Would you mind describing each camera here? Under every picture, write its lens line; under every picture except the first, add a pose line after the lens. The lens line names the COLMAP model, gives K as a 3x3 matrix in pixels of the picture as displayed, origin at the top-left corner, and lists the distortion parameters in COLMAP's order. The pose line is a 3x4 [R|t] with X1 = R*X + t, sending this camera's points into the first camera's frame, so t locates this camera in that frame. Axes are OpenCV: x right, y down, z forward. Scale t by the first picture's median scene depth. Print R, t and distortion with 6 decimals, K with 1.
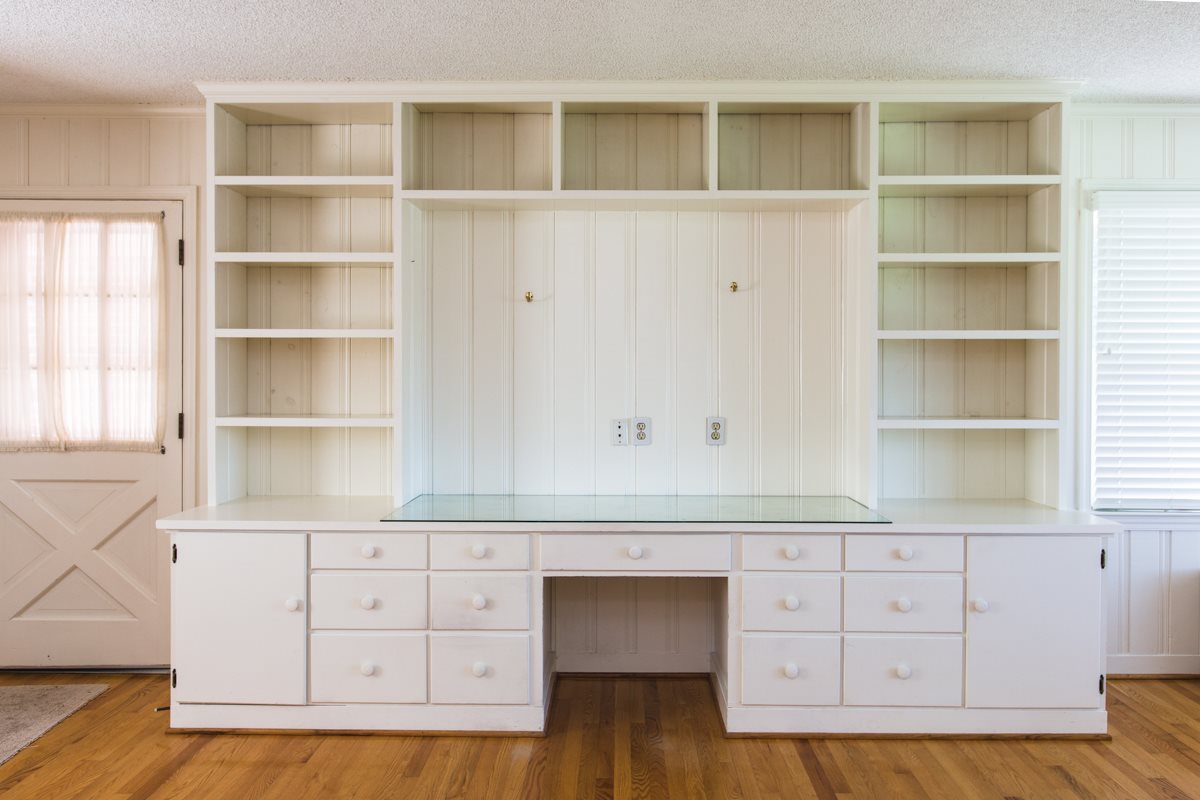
lens RADIAL K [[828.4, 0, 600.8], [0, 828.4, 398.2], [0, 0, 1]] dist [-0.009177, -0.015470]
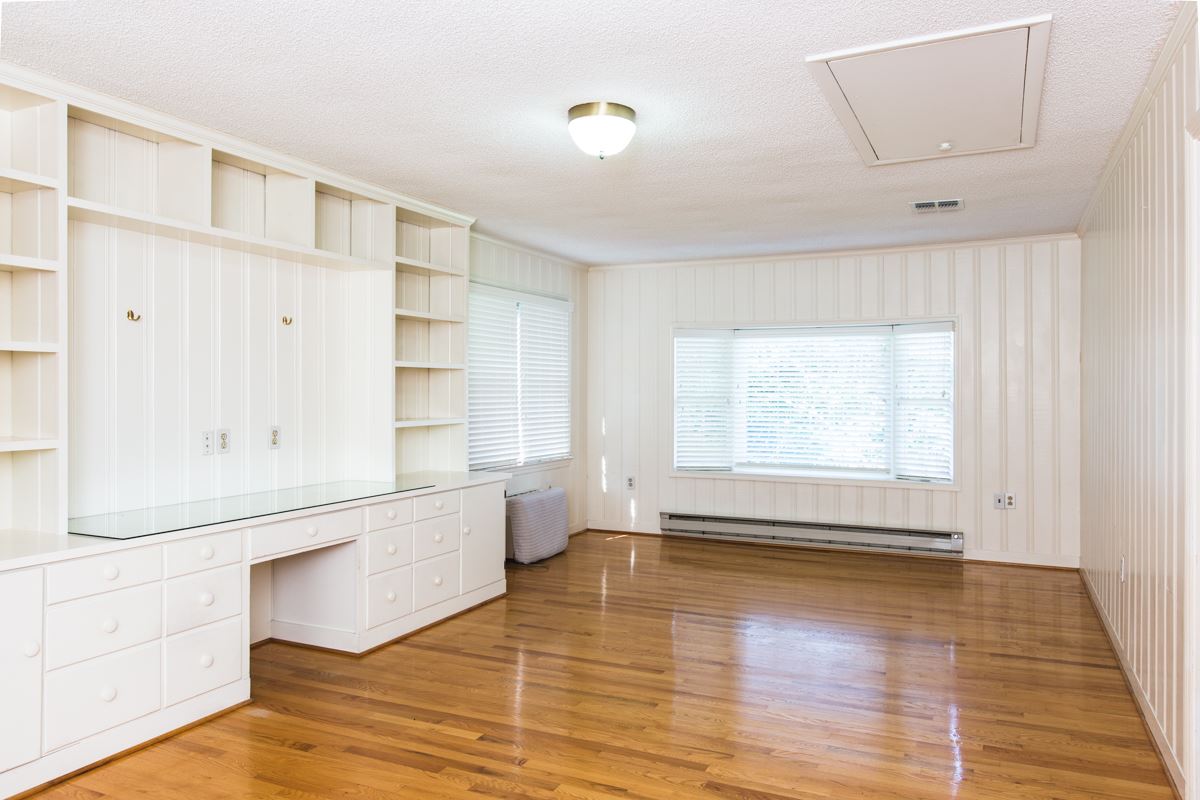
lens RADIAL K [[828.4, 0, 604.2], [0, 828.4, 394.8], [0, 0, 1]] dist [-0.009177, -0.015470]
pose [[0.409731, -0.005774, 0.912188, -0.933374], [0.029969, 0.999525, -0.007135, -0.000484], [-0.911714, 0.030260, 0.409709, 0.059503]]
